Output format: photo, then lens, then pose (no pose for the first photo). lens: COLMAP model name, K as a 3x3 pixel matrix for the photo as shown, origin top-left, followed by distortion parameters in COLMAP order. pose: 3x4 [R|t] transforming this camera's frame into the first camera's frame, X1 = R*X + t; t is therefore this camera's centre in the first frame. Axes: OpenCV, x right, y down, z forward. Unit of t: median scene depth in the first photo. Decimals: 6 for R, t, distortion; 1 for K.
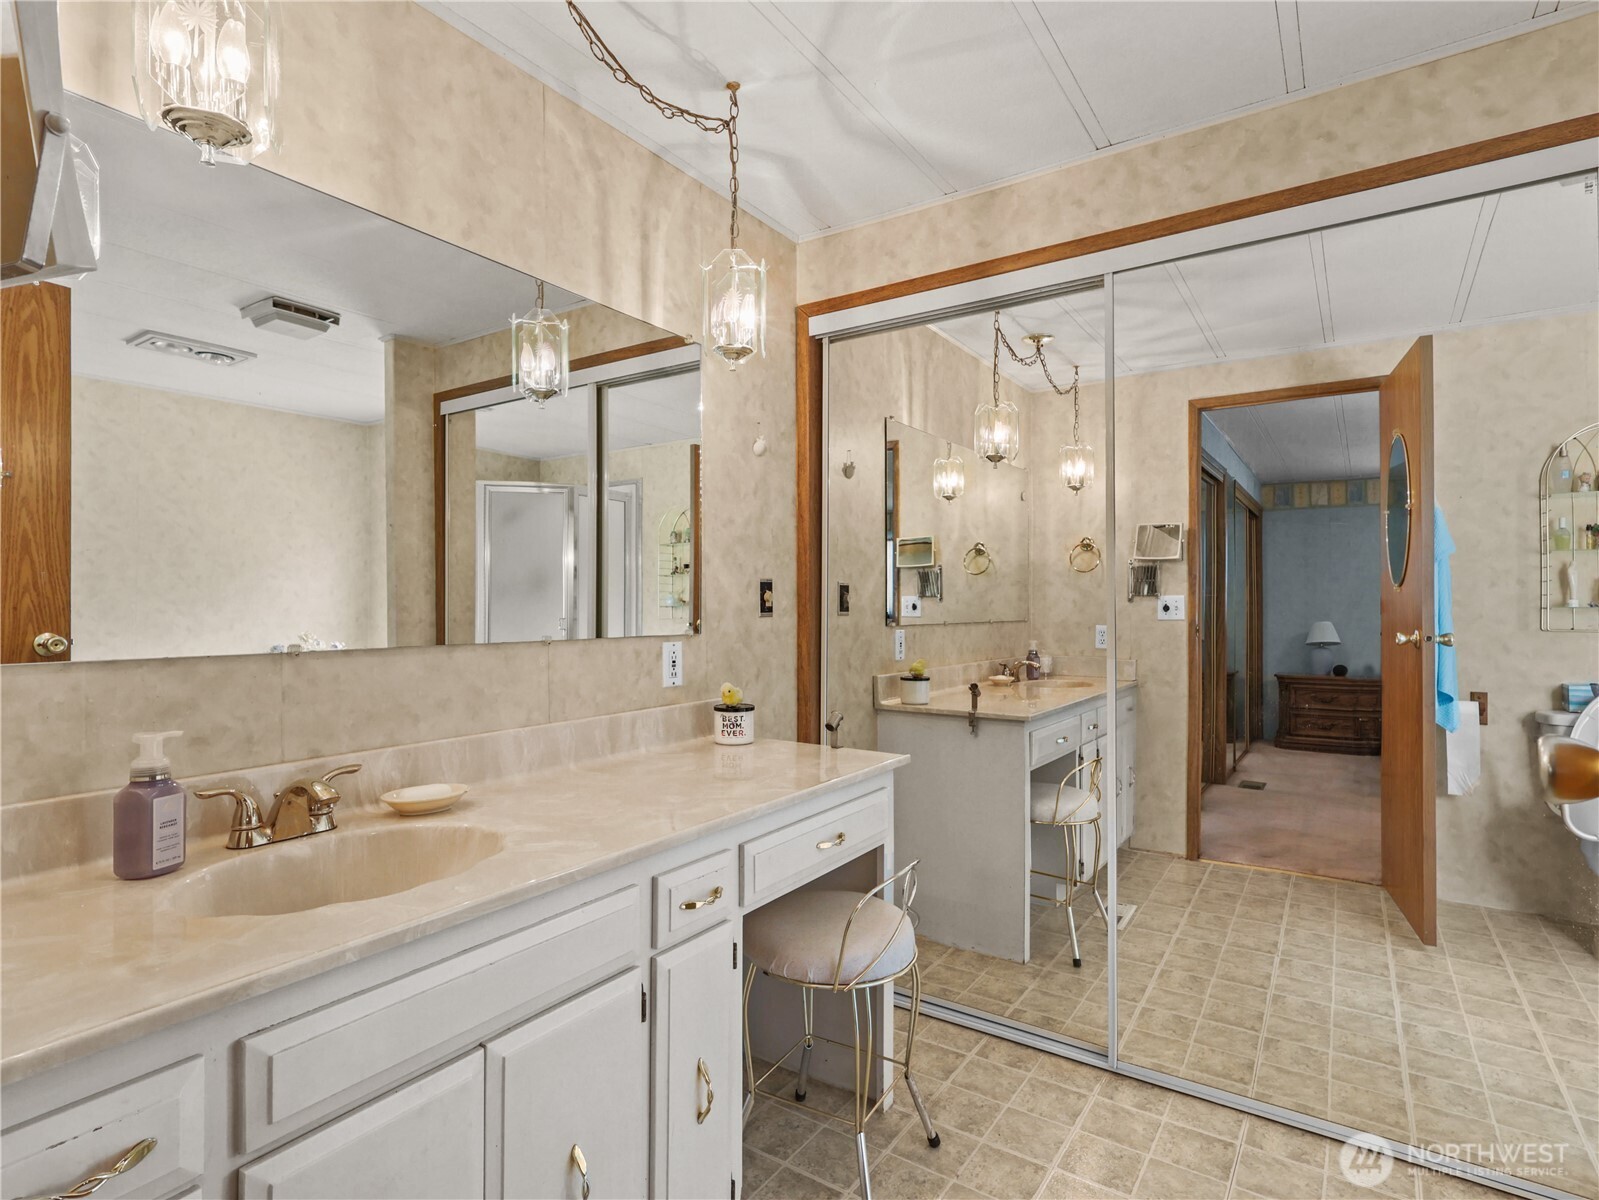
lens RADIAL K [[825.9, 0, 796.0], [0, 825.9, 603.2], [0, 0, 1]] dist [-0.000678, -0.000052]
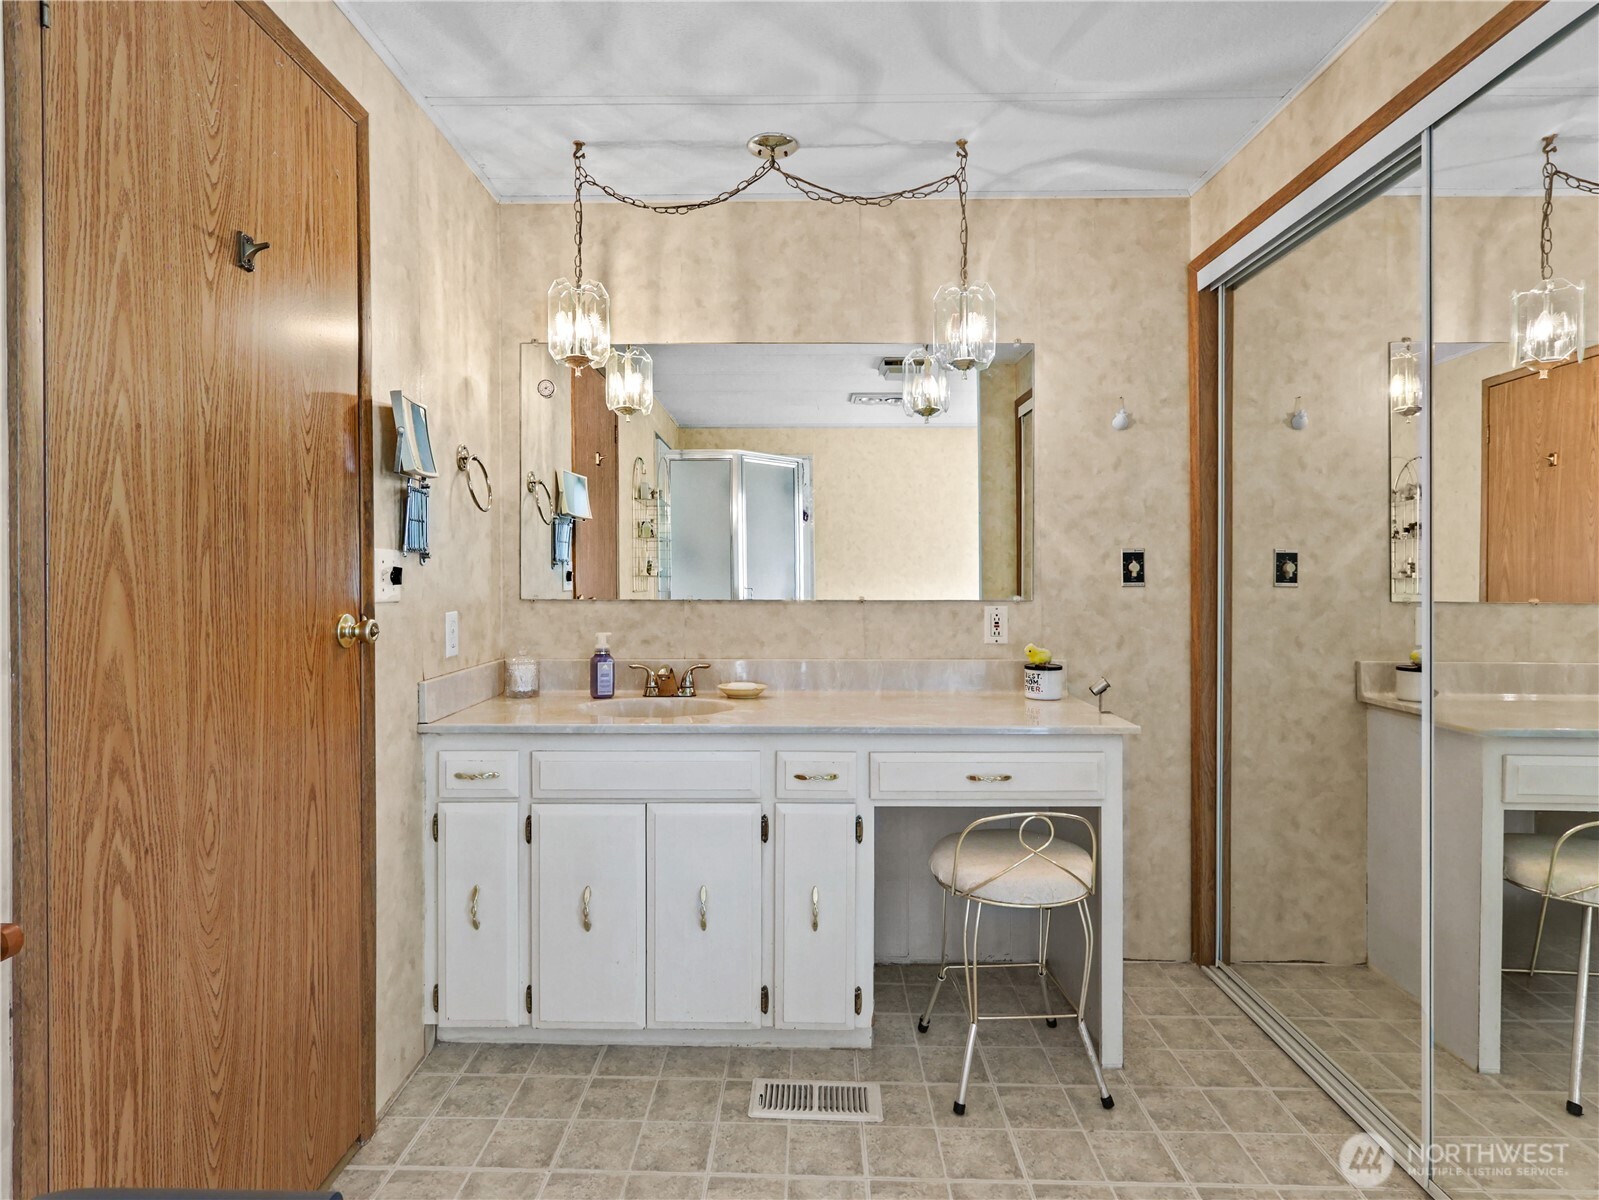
lens RADIAL K [[825.9, 0, 797.7], [0, 825.9, 587.6], [0, 0, 1]] dist [-0.000678, -0.000052]
pose [[0.563299, 0.010965, -0.826181, 0.648927], [-0.000252, 0.999914, 0.013099, 0.005032], [0.826253, -0.007171, 0.563253, 0.099698]]
